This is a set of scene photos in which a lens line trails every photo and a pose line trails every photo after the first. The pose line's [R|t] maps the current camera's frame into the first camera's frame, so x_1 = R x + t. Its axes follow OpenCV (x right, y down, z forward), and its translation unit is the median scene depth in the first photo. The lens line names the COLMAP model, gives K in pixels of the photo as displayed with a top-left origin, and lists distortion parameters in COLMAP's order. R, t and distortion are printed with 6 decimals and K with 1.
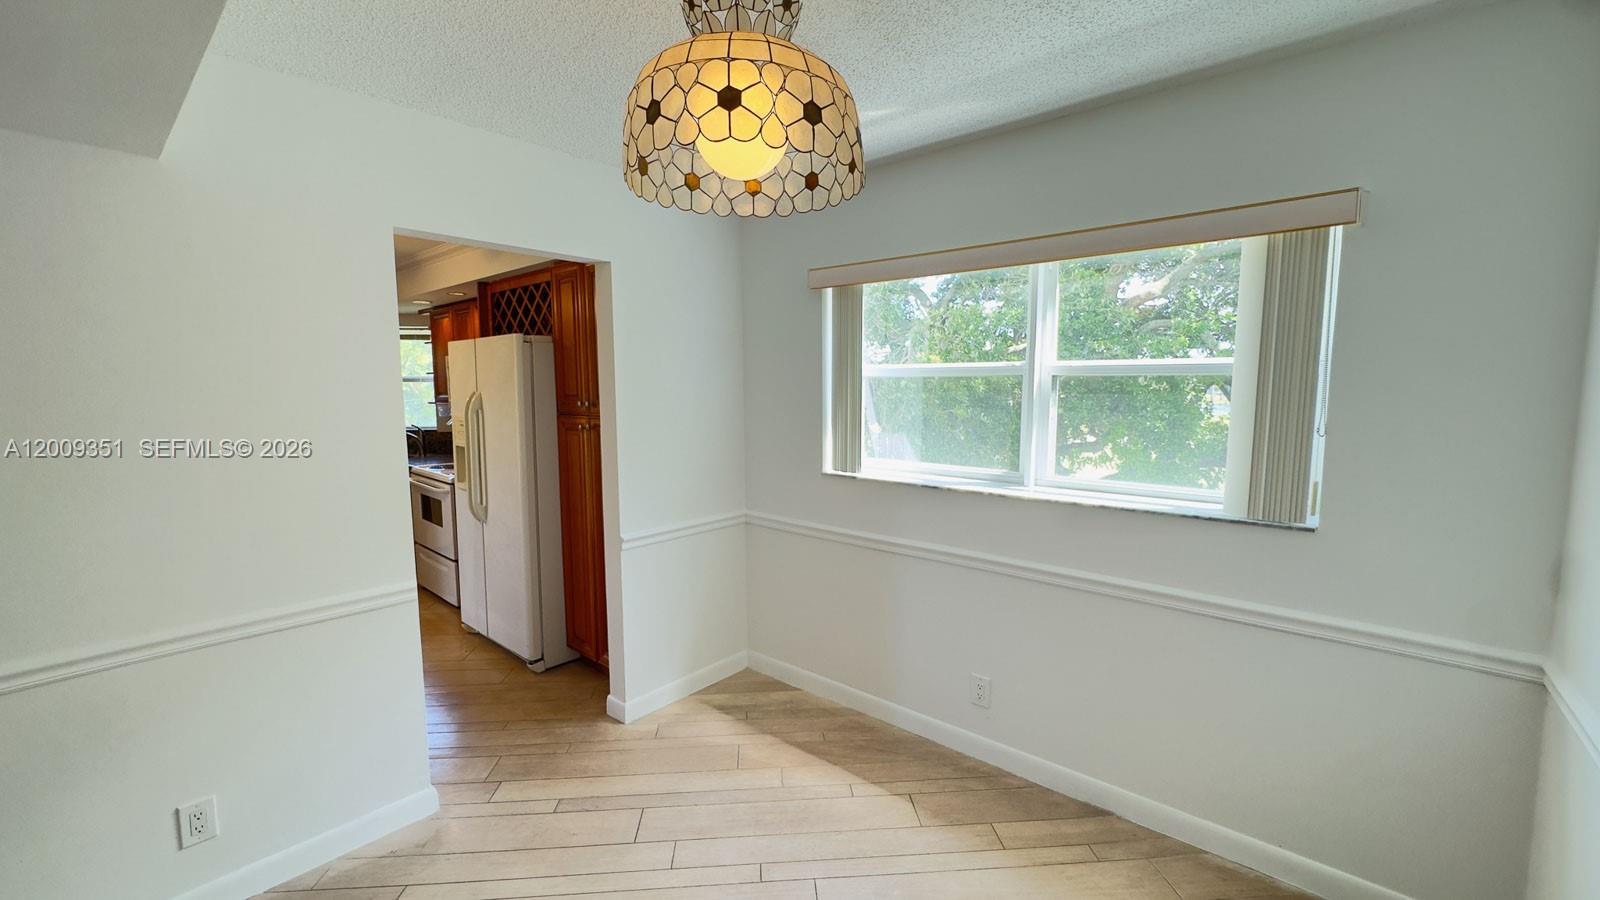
lens RADIAL K [[643.1, 0, 805.2], [0, 643.1, 449.8], [0, 0, 1]] dist [-0.001756, 0.000110]
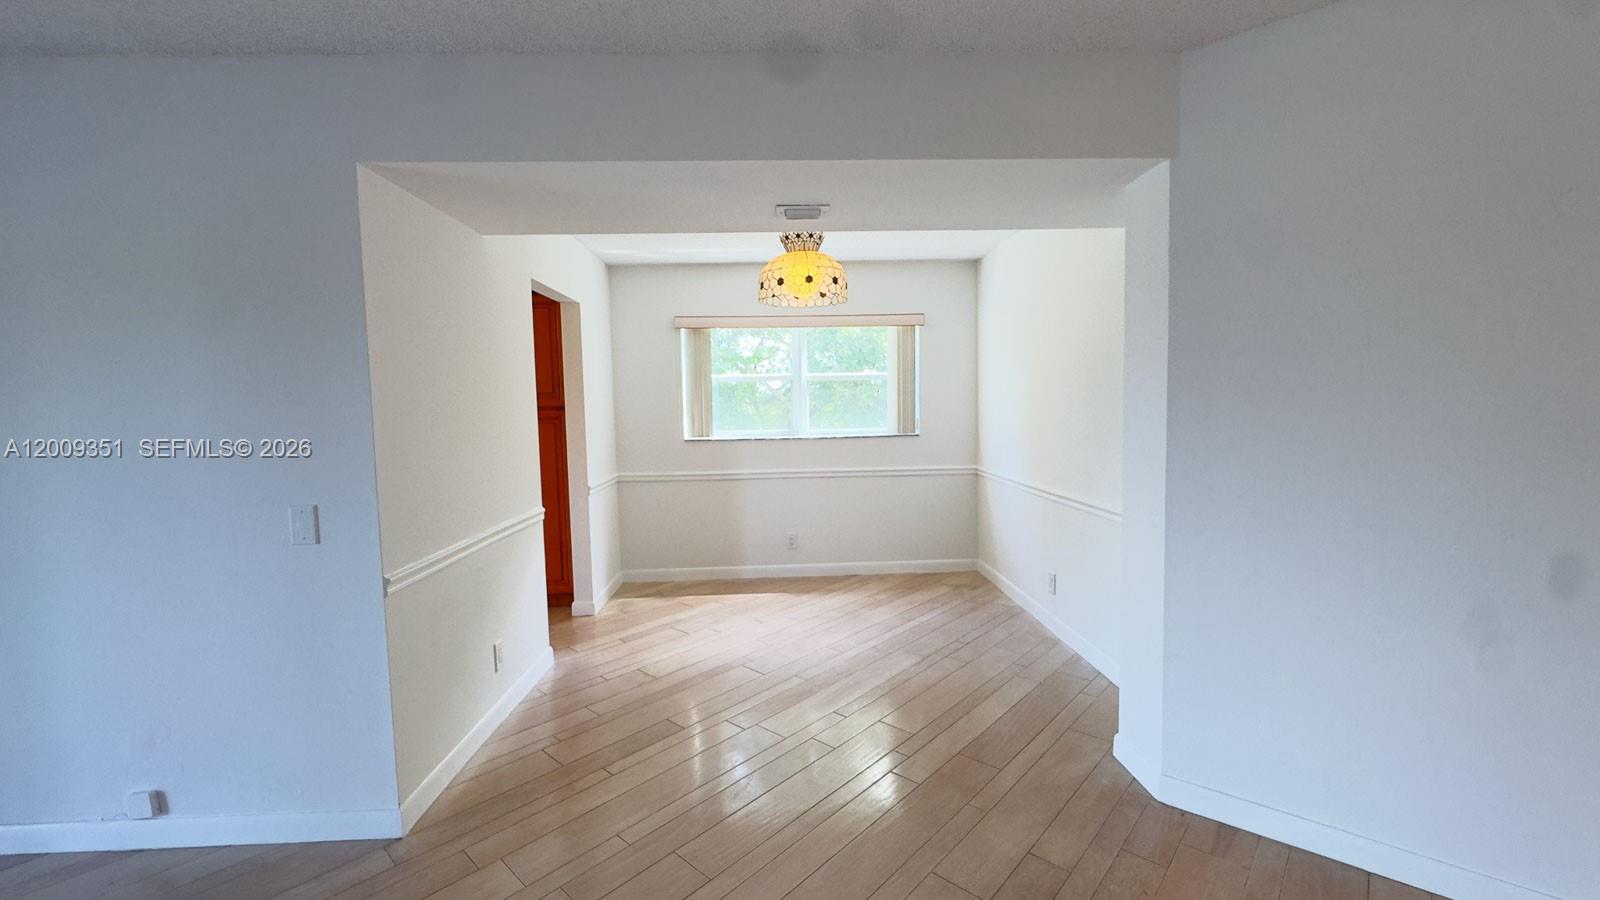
lens RADIAL K [[643.1, 0, 805.2], [0, 643.1, 449.8], [0, 0, 1]] dist [-0.001756, 0.000110]
pose [[0.727150, -0.061834, 0.683689, -1.016268], [0.088584, 0.996060, -0.004130, 0.111112], [-0.680740, 0.063567, 0.729762, -0.471528]]
